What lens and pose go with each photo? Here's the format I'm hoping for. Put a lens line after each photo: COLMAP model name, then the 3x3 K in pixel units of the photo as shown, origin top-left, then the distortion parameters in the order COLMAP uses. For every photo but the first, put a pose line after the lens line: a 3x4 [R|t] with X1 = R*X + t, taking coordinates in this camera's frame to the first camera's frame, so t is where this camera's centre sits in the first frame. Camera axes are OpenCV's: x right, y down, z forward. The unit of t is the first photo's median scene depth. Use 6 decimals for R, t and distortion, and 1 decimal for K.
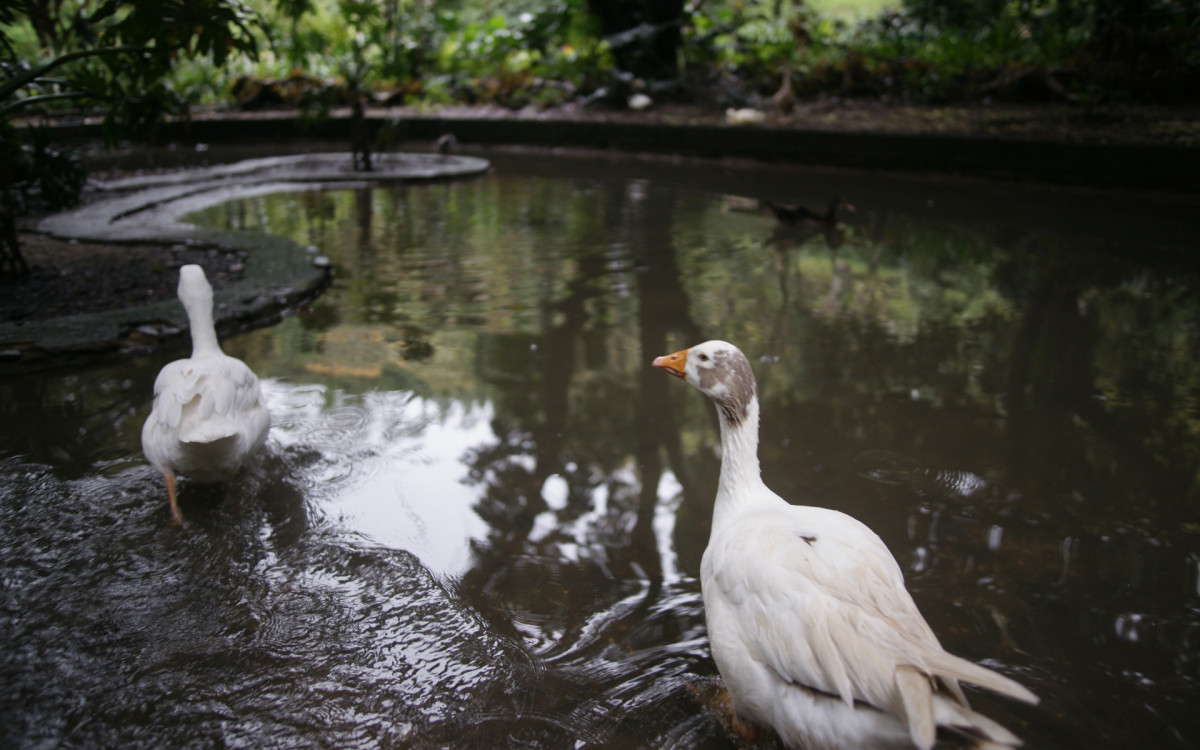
lens RADIAL K [[817.1, 0, 597.4], [0, 817.1, 377.2], [0, 0, 1]] dist [-0.053217, 0.047047]
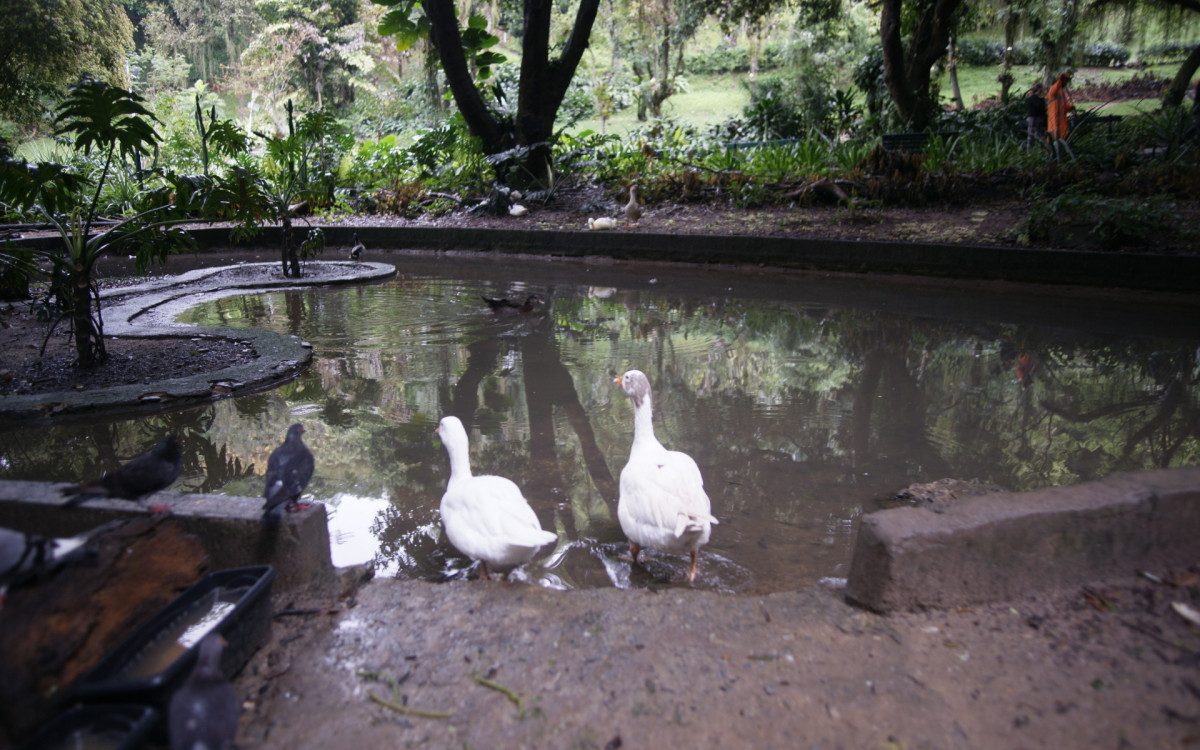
lens RADIAL K [[817.1, 0, 594.4], [0, 817.1, 380.0], [0, 0, 1]] dist [-0.053217, 0.047047]
pose [[0.990717, -0.045054, 0.128258, -0.000435], [0.057617, 0.993713, -0.095992, 0.036236], [-0.123127, 0.102490, 0.987084, -0.200861]]
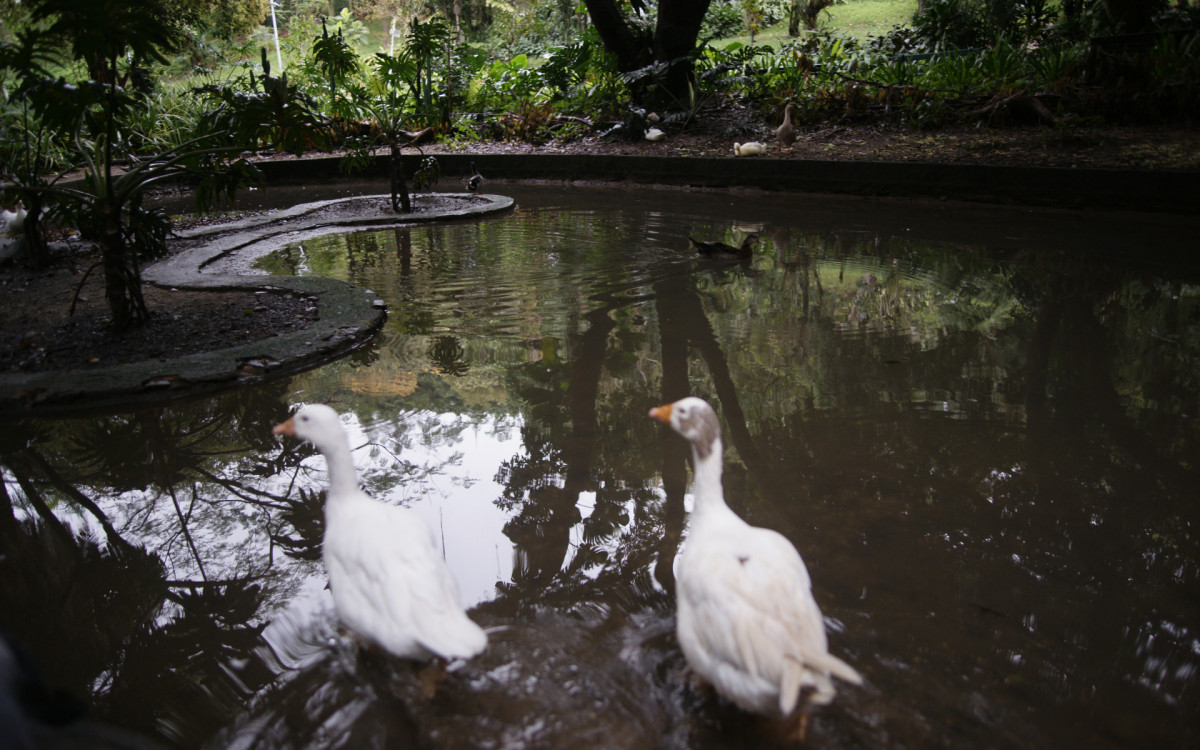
lens RADIAL K [[817.1, 0, 597.1], [0, 817.1, 368.8], [0, 0, 1]] dist [-0.053217, 0.047047]
pose [[0.999045, -0.021820, -0.037860, 0.013175], [0.020734, 0.999369, -0.028844, 0.000081], [0.038465, 0.028032, 0.998867, -0.078532]]
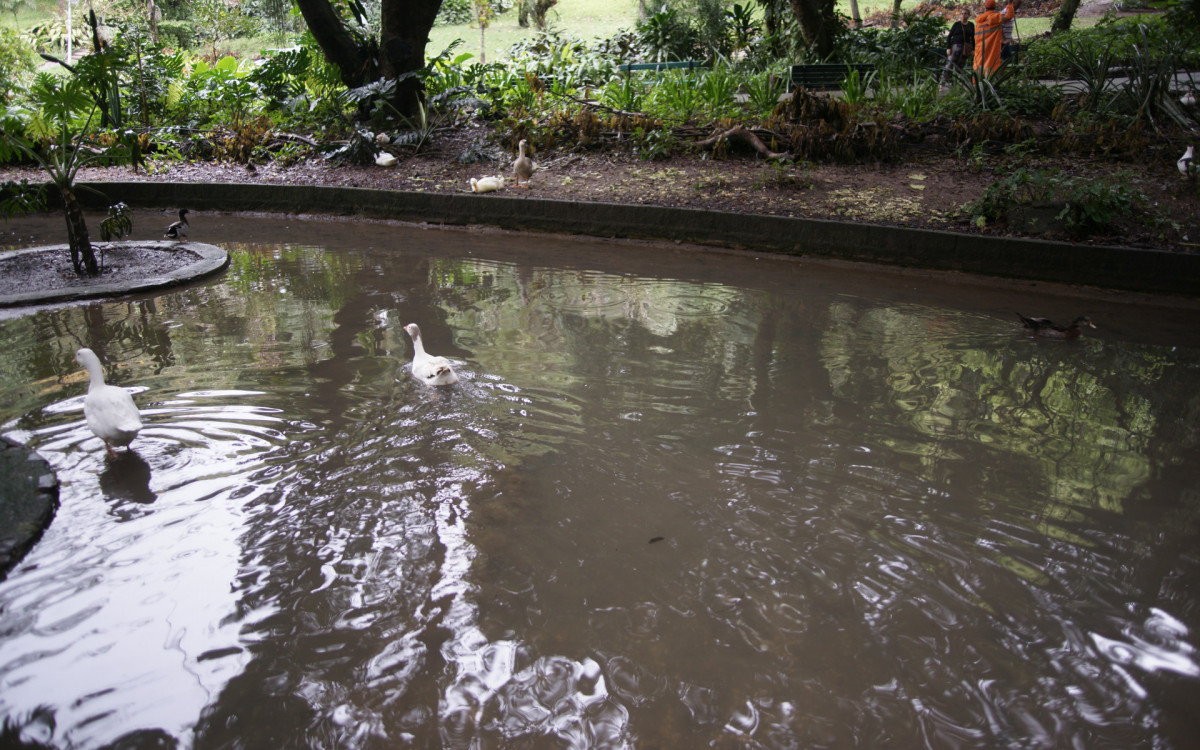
lens RADIAL K [[817.1, 0, 592.5], [0, 817.1, 372.1], [0, 0, 1]] dist [-0.053217, 0.047047]
pose [[0.962883, -0.091495, 0.253940, 0.023924], [0.089809, 0.995792, 0.018249, -0.083167], [-0.254541, 0.005235, 0.967048, -0.045483]]
